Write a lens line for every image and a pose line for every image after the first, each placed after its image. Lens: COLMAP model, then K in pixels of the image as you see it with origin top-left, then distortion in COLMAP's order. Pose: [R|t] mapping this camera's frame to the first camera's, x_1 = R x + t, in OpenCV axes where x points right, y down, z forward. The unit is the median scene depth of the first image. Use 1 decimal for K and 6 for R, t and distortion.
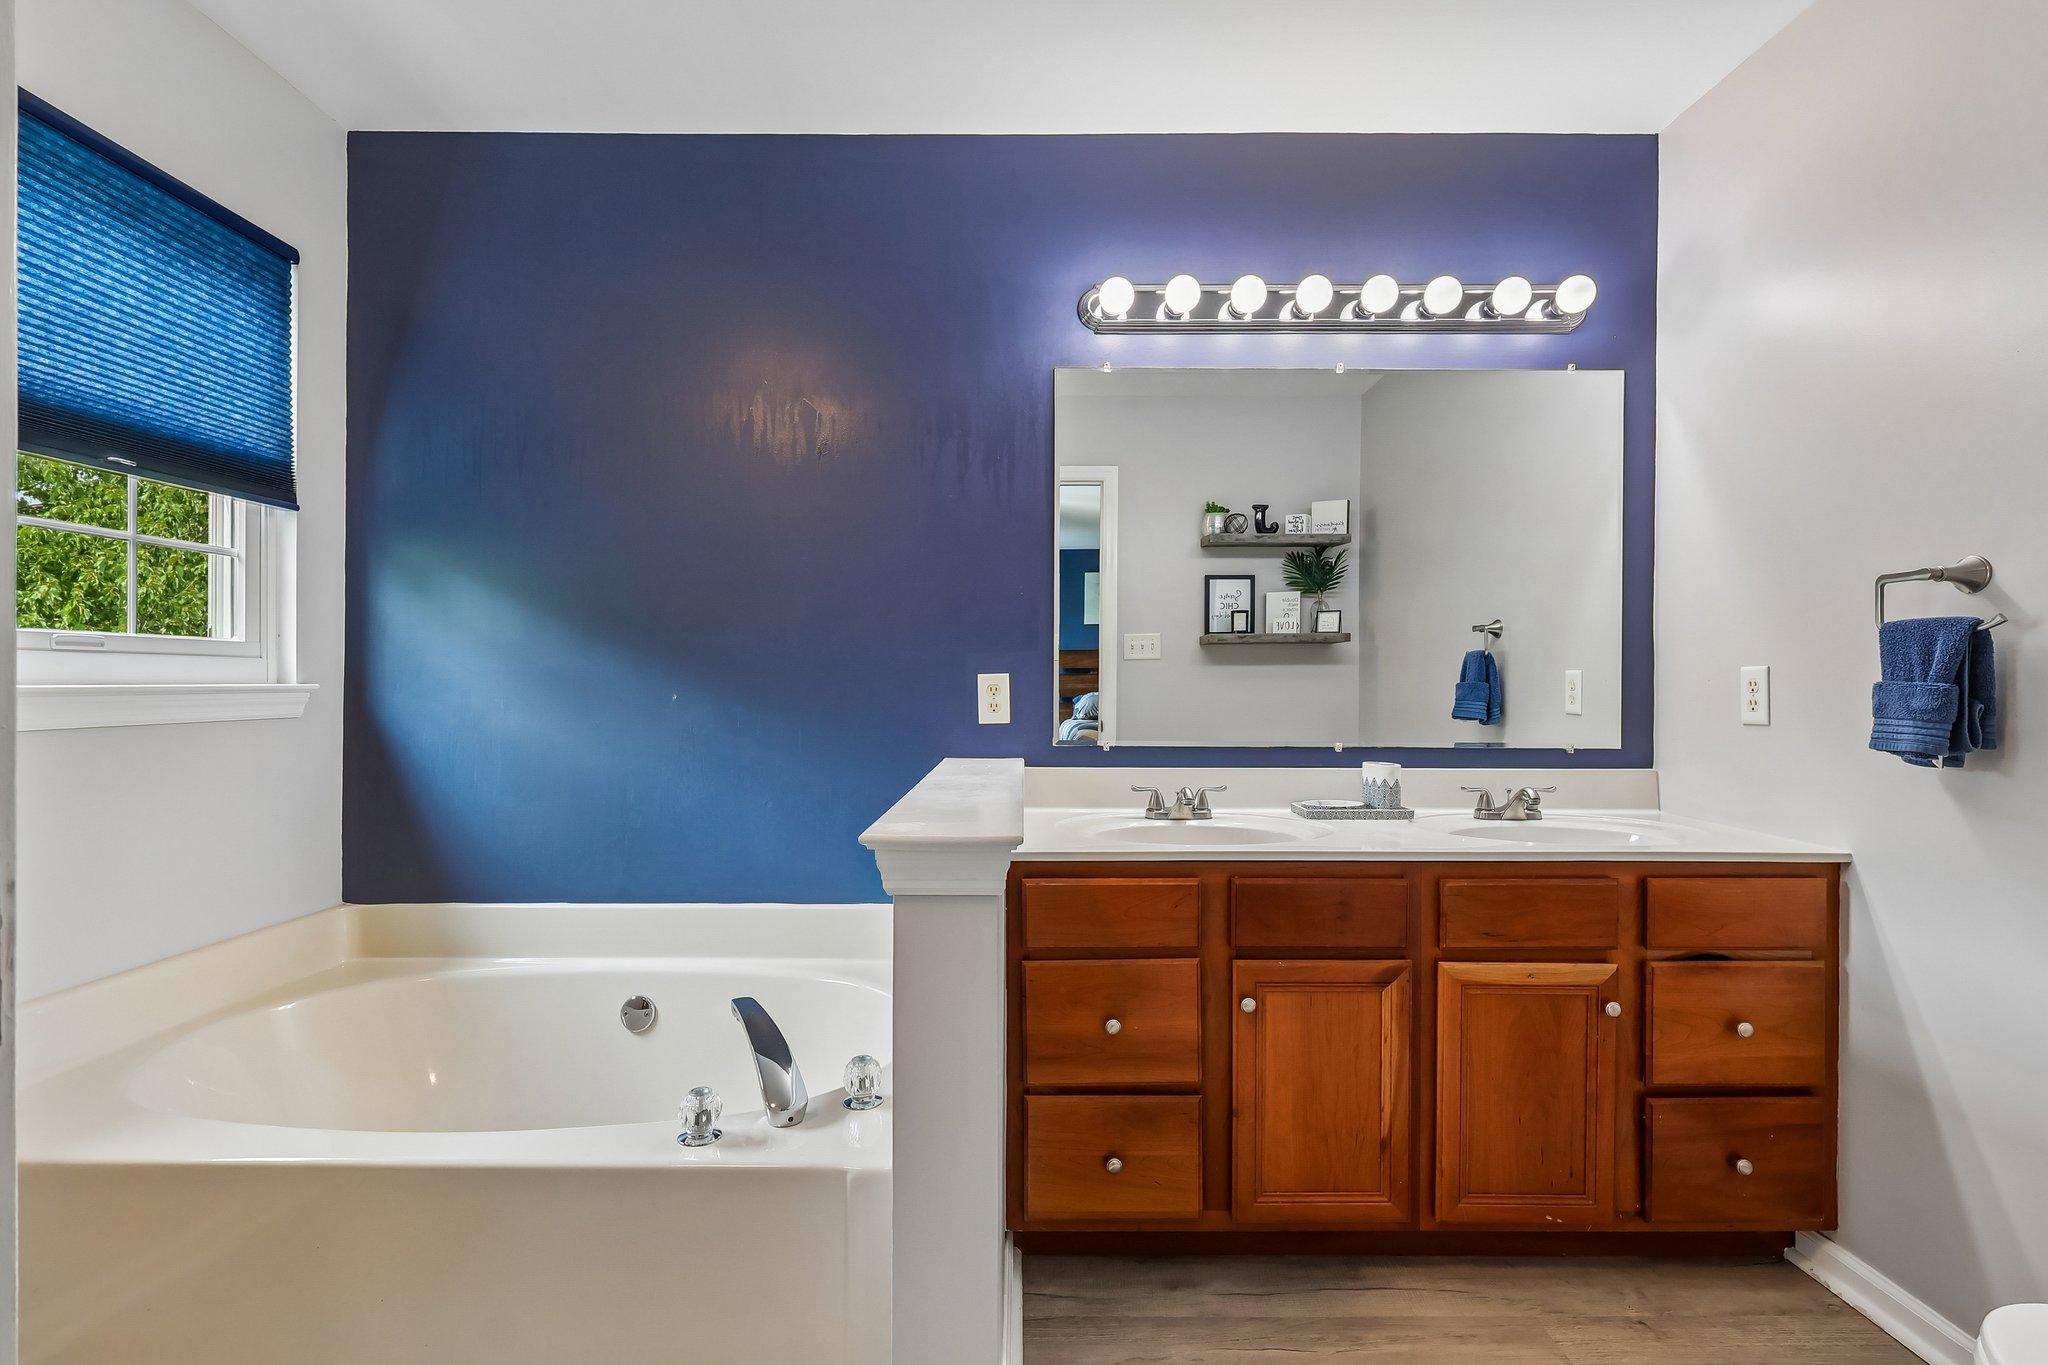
lens RADIAL K [[951.2, 0, 1021.9], [0, 951.2, 687.5], [0, 0, 1]] dist [-0.002352, 0.002083]
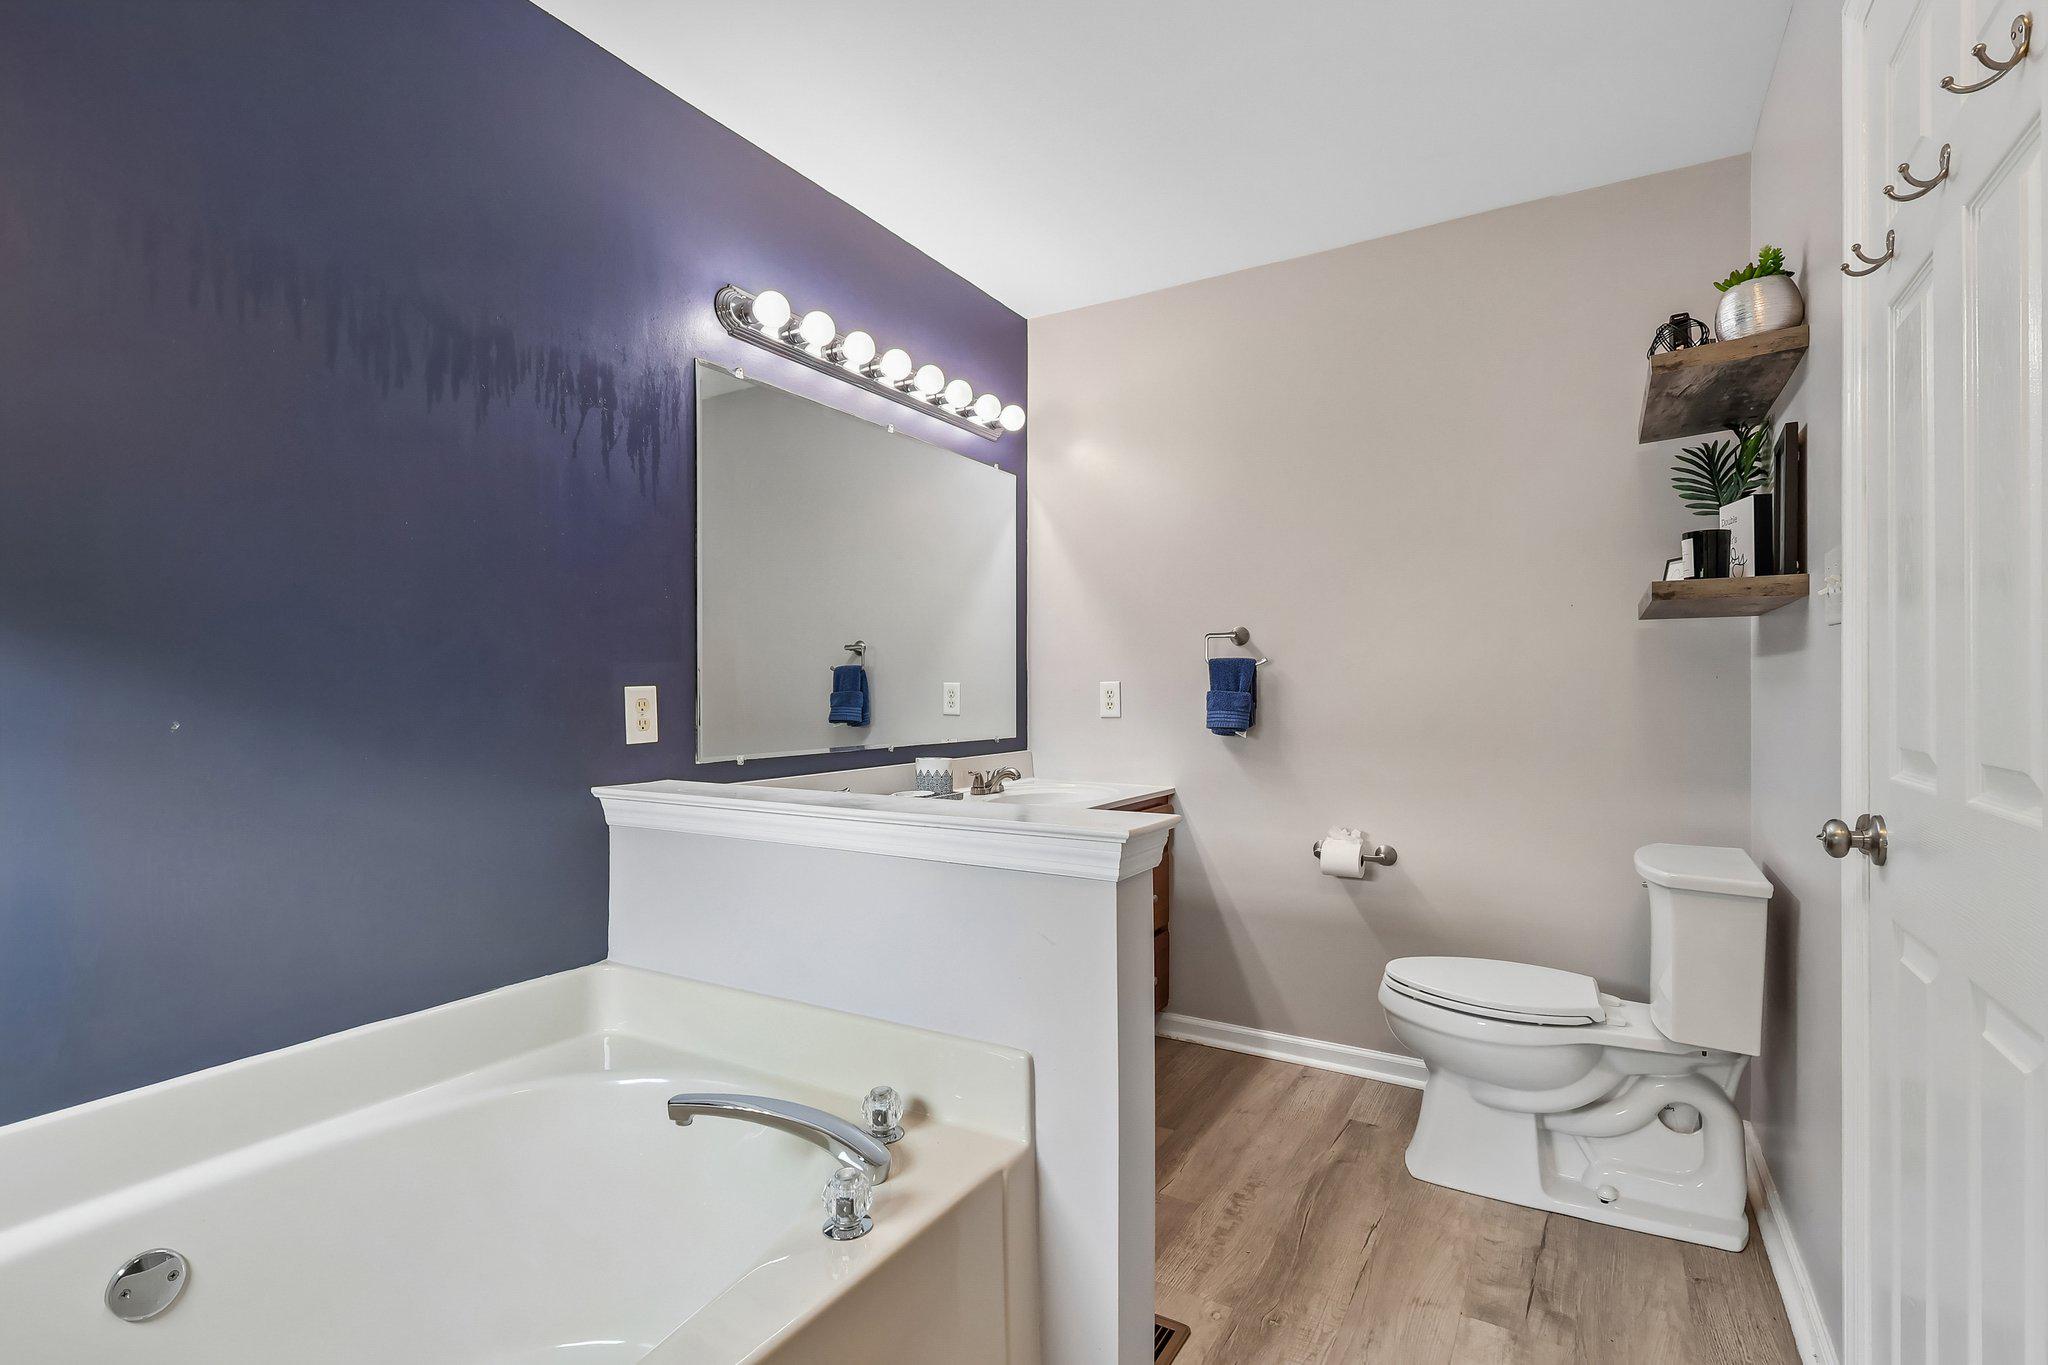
lens RADIAL K [[951.2, 0, 1016.9], [0, 951.2, 692.7], [0, 0, 1]] dist [-0.002352, 0.002083]
pose [[0.519099, -0.006933, 0.854686, -0.631732], [0.010392, 0.999944, 0.001800, -0.006971], [-0.854651, 0.007947, 0.519142, 0.265300]]
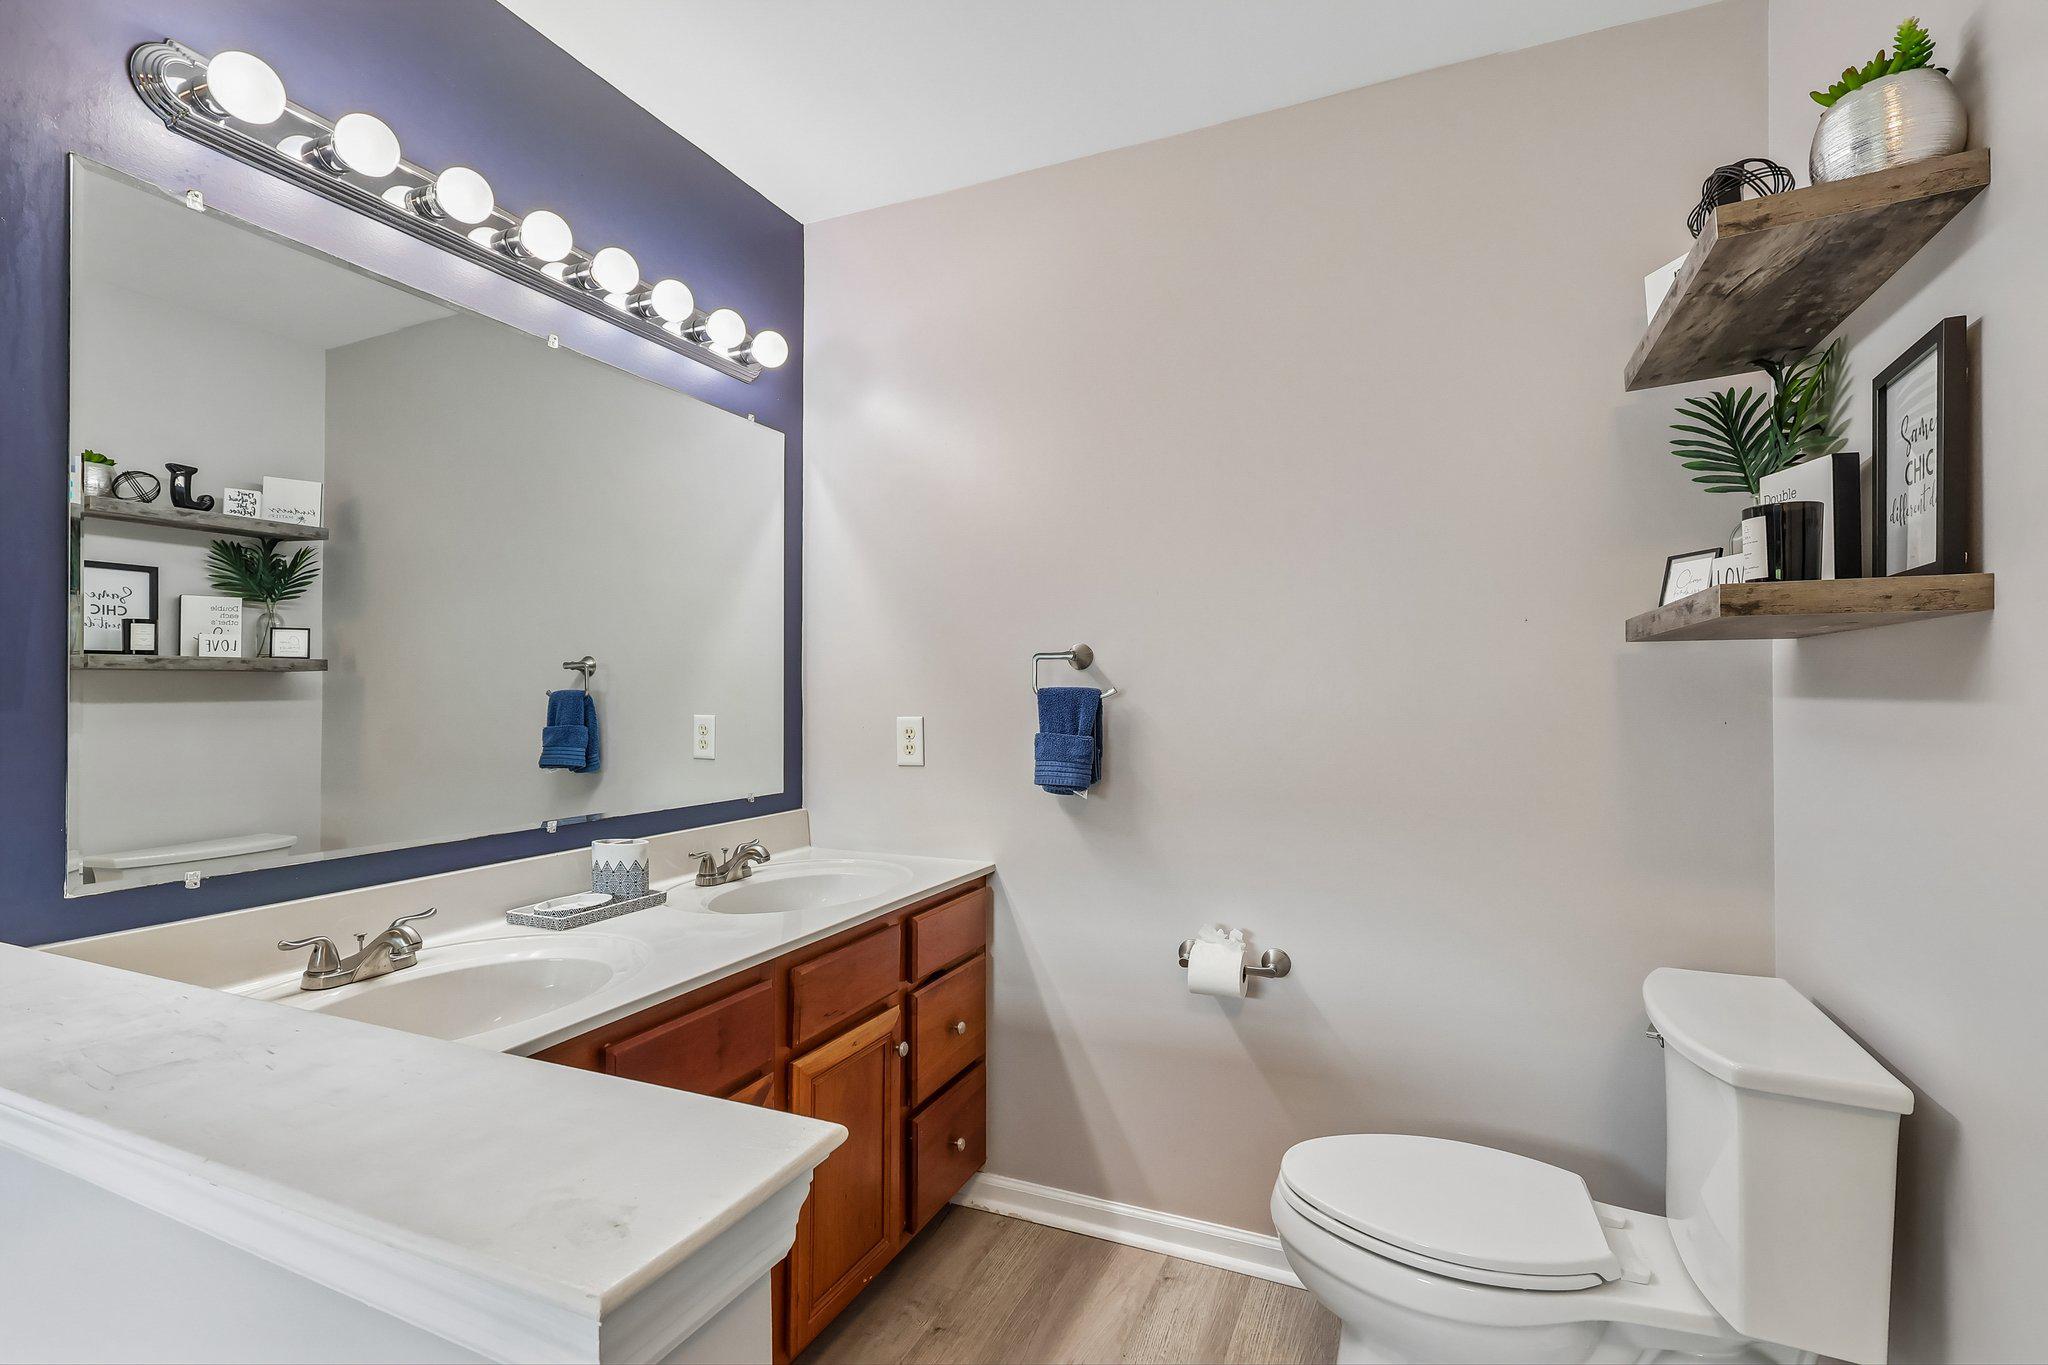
lens RADIAL K [[951.2, 0, 1014.2], [0, 951.2, 689.9], [0, 0, 1]] dist [-0.002352, 0.002083]
pose [[0.411836, 0.000641, 0.911258, -0.232873], [0.010626, 0.999928, -0.005506, -0.043289], [-0.911196, 0.011950, 0.411799, 0.353993]]
